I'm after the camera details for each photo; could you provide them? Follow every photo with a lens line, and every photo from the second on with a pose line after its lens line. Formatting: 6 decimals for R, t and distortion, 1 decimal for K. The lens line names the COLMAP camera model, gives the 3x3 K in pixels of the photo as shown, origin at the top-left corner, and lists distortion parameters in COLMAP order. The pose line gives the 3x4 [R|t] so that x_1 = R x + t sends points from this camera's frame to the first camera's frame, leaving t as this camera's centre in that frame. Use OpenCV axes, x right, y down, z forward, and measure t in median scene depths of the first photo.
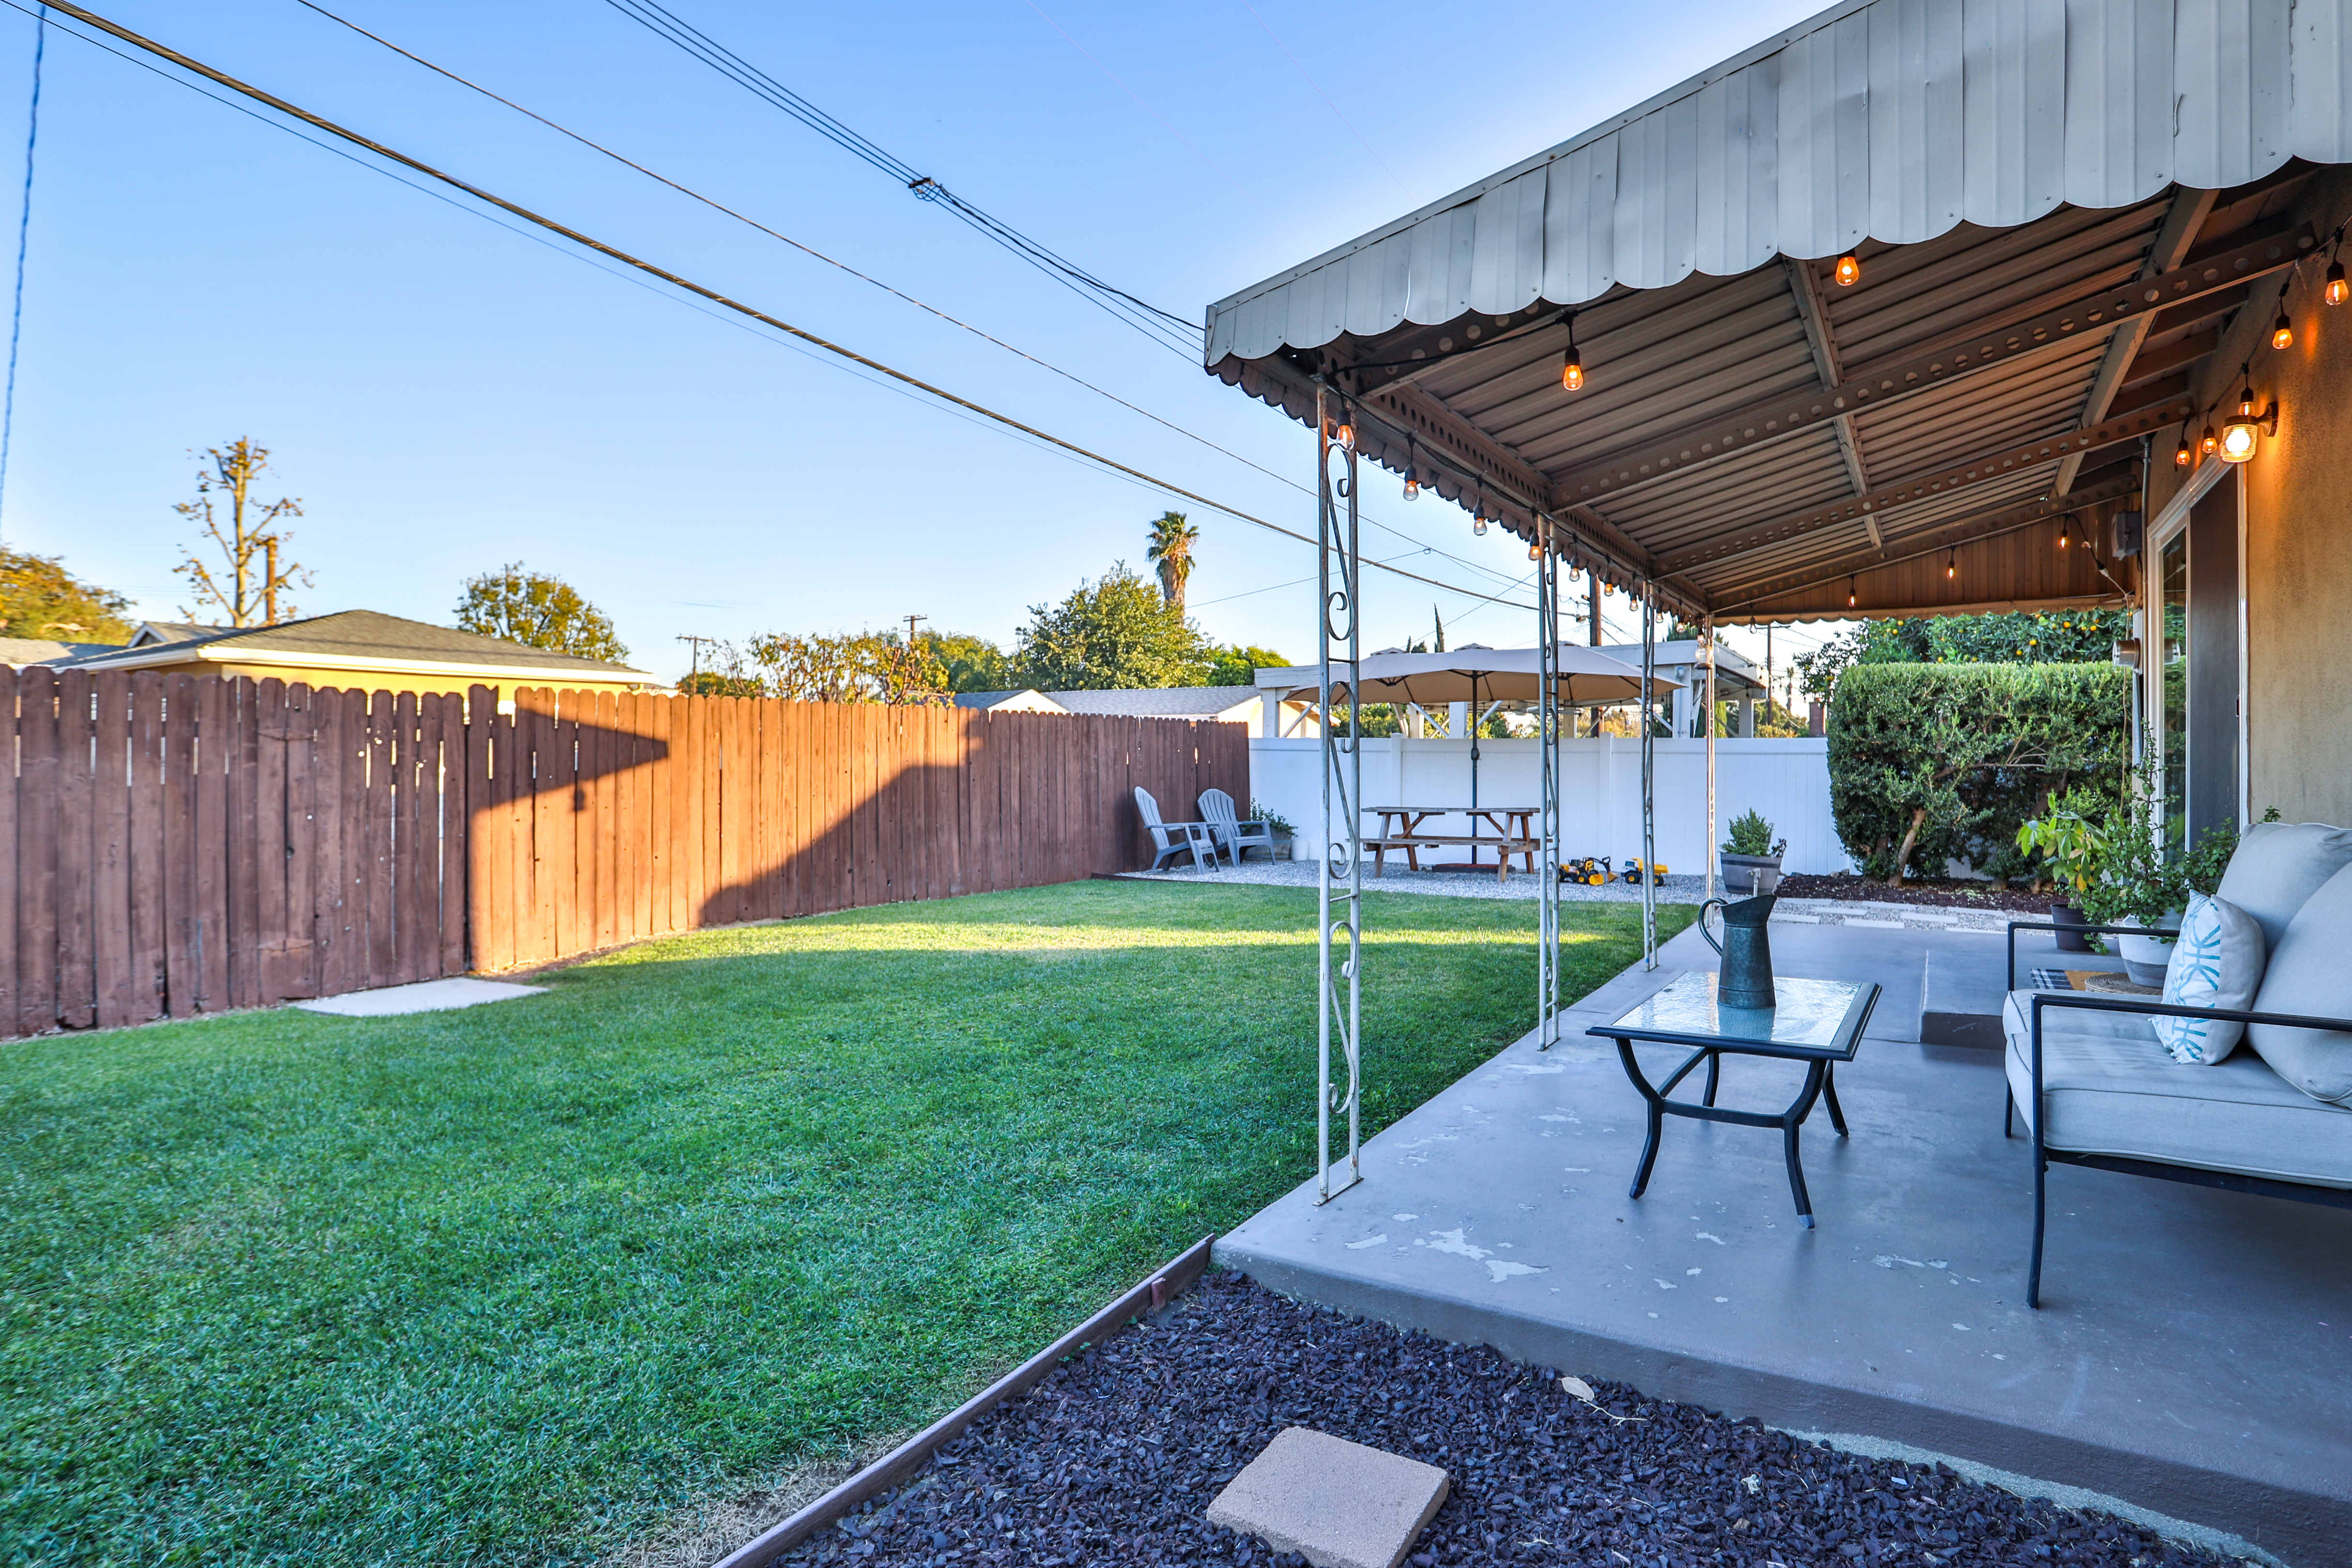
lens RADIAL K [[1239.4, 0, 1185.7], [0, 1239.4, 759.9], [0, 0, 1]] dist [-0.028569, 0.000867]
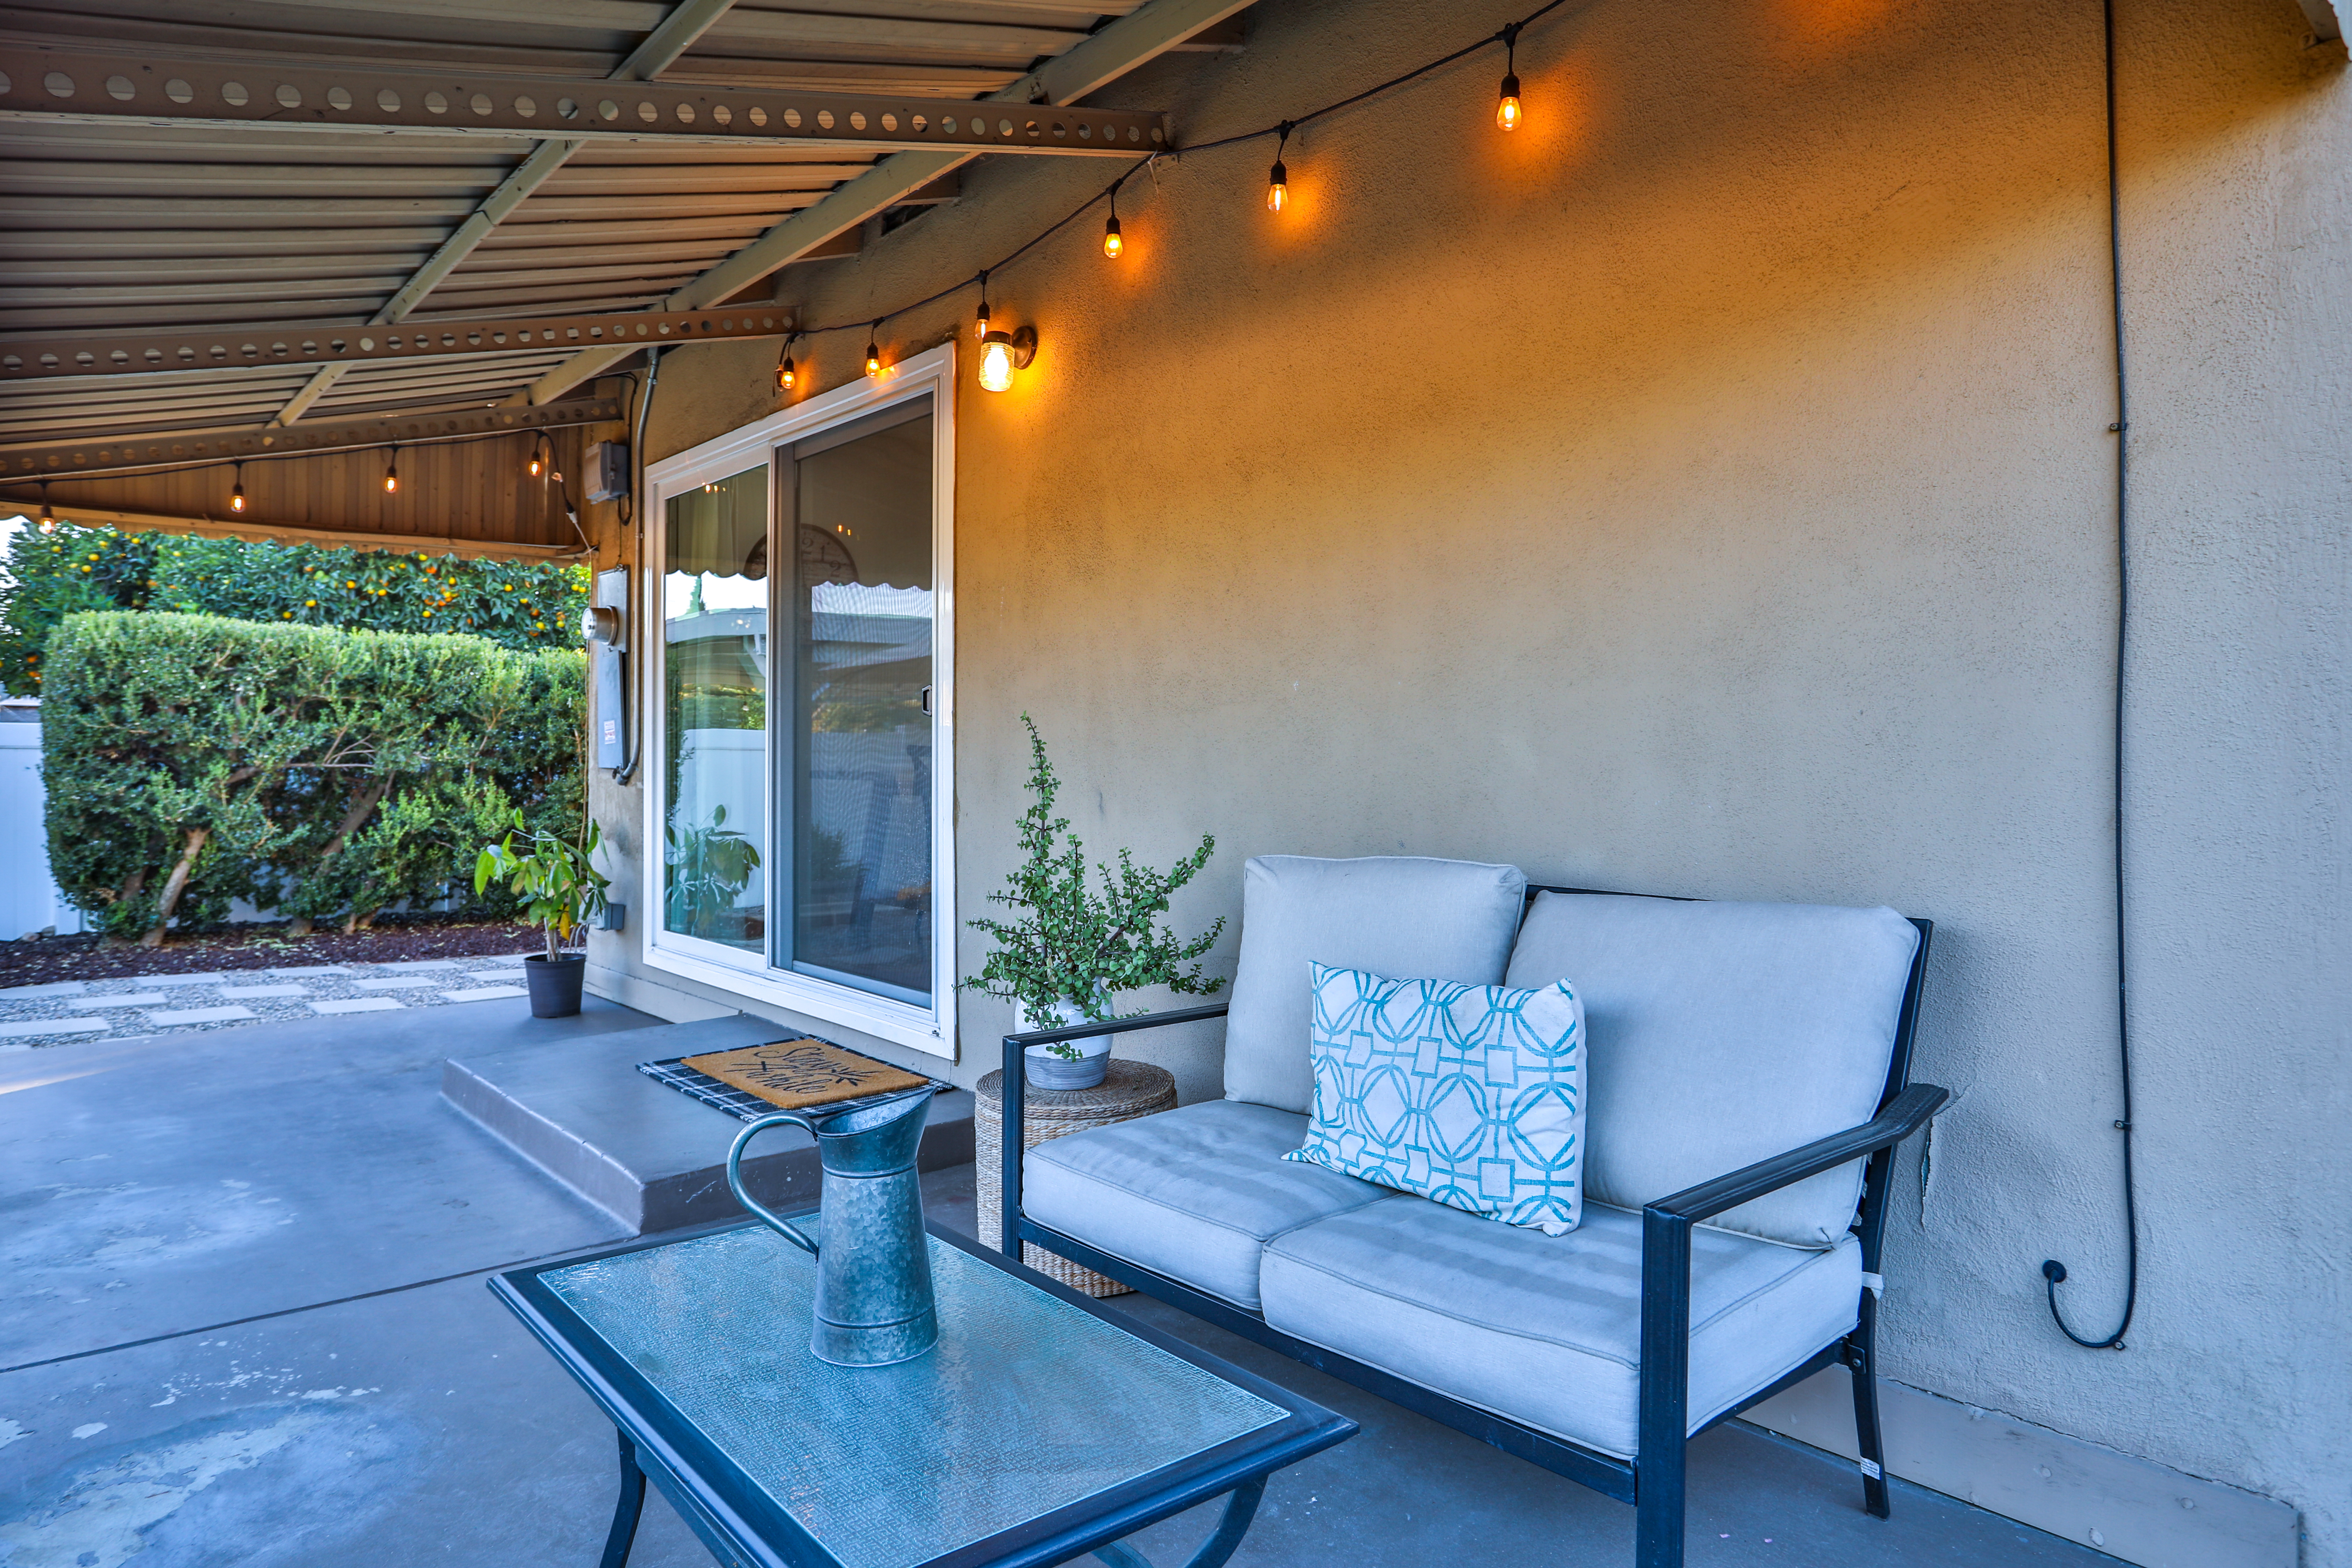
lens RADIAL K [[1463.4, 0, 1175.1], [0, 1463.4, 758.5], [0, 0, 1]] dist [-0.004500, 0.000703]
pose [[0.319063, -0.003151, 0.947728, -0.000836], [-0.001062, 0.999993, 0.003682, -0.003536], [-0.947733, -0.002181, 0.319058, 0.230800]]
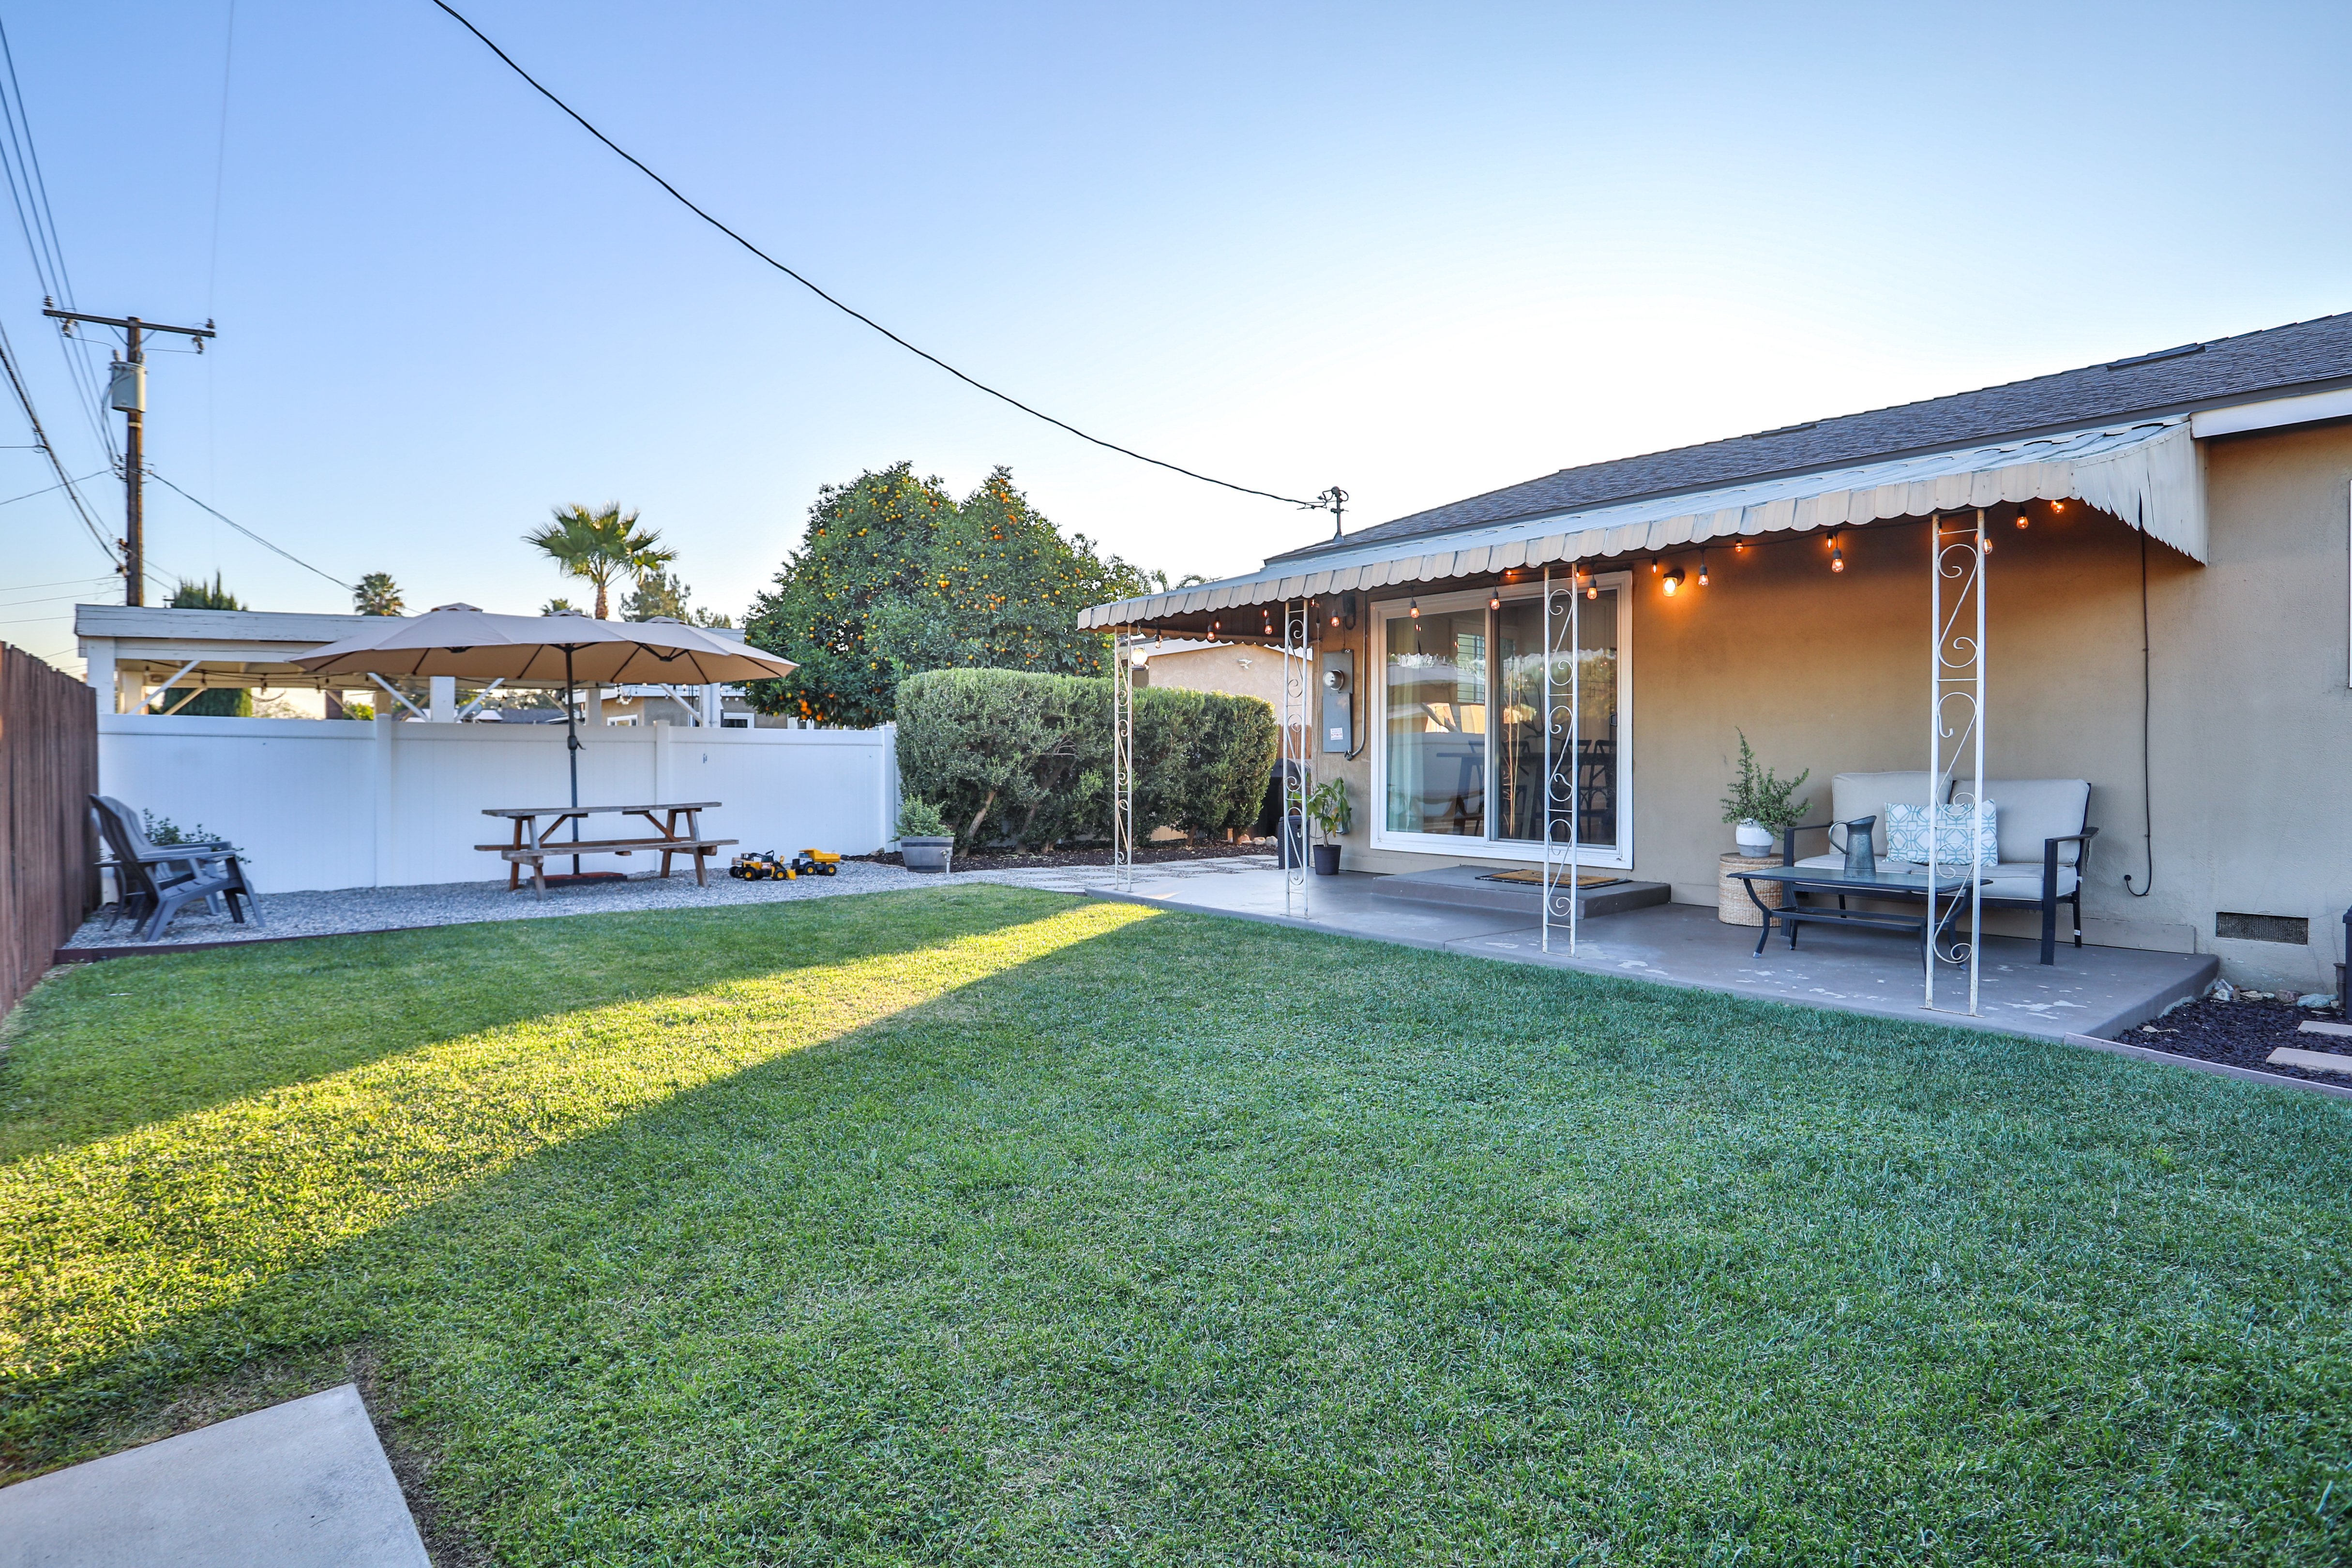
lens RADIAL K [[1239.4, 0, 1185.7], [0, 1239.4, 759.9], [0, 0, 1]] dist [-0.028569, 0.000867]
pose [[0.344131, -0.005528, 0.938905, -0.509338], [0.001845, 0.999985, 0.005211, 0.003988], [-0.938920, -0.000061, 0.344136, 0.413674]]
